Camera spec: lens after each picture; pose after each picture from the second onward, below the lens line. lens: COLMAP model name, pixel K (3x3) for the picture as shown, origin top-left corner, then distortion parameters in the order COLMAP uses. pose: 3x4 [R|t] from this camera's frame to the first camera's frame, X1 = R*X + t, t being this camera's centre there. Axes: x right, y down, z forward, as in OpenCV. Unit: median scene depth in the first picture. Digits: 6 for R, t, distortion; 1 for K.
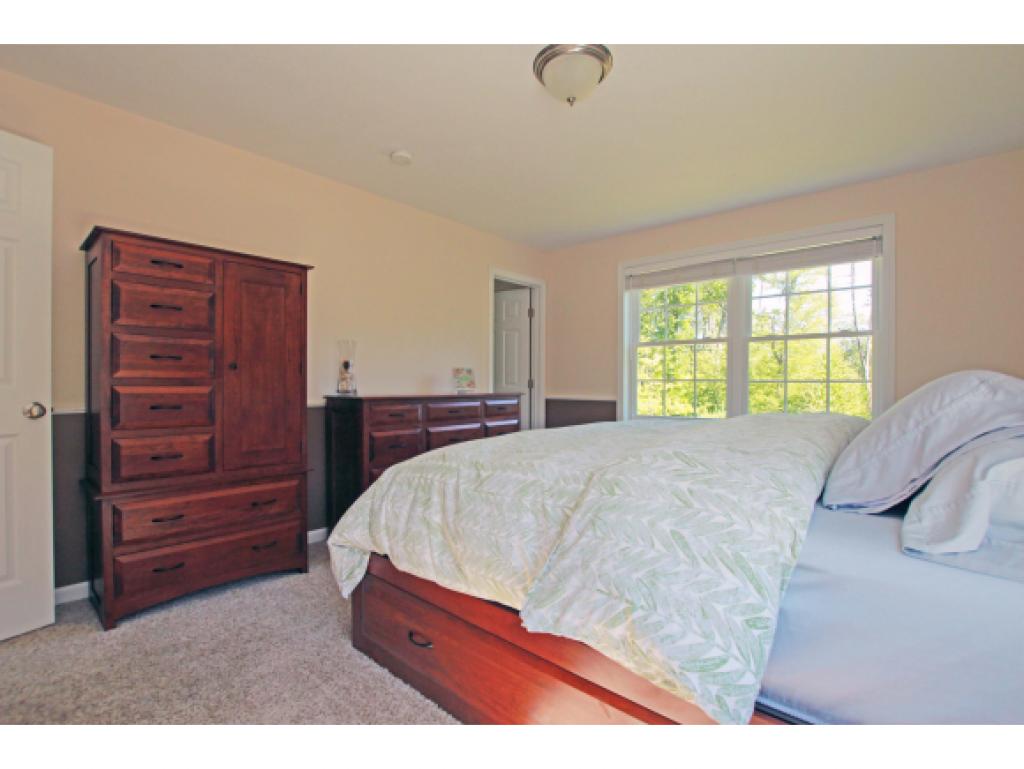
lens RADIAL K [[477.4, 0, 511.4], [0, 477.4, 383.2], [0, 0, 1]] dist [-0.026803, 0.001761]
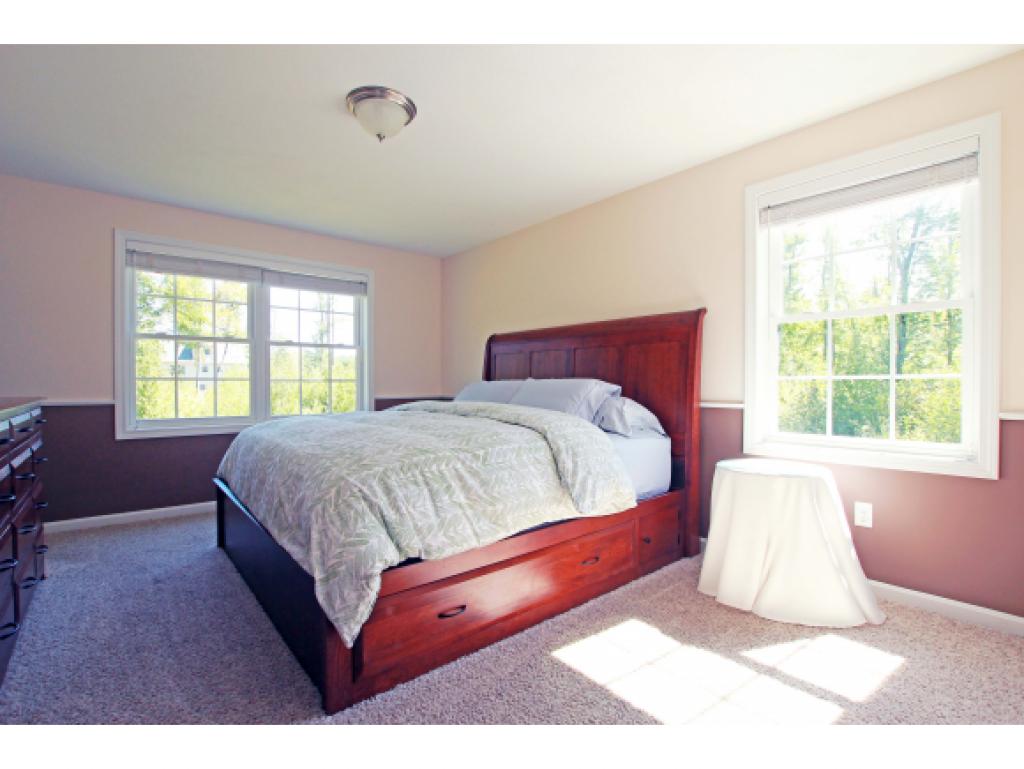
lens RADIAL K [[477.4, 0, 510.3], [0, 477.4, 385.3], [0, 0, 1]] dist [-0.026803, 0.001761]
pose [[0.138621, -0.005547, 0.990330, -0.621735], [-0.000158, 0.999984, 0.005623, -0.000946], [-0.990346, -0.000936, 0.138618, 0.343412]]
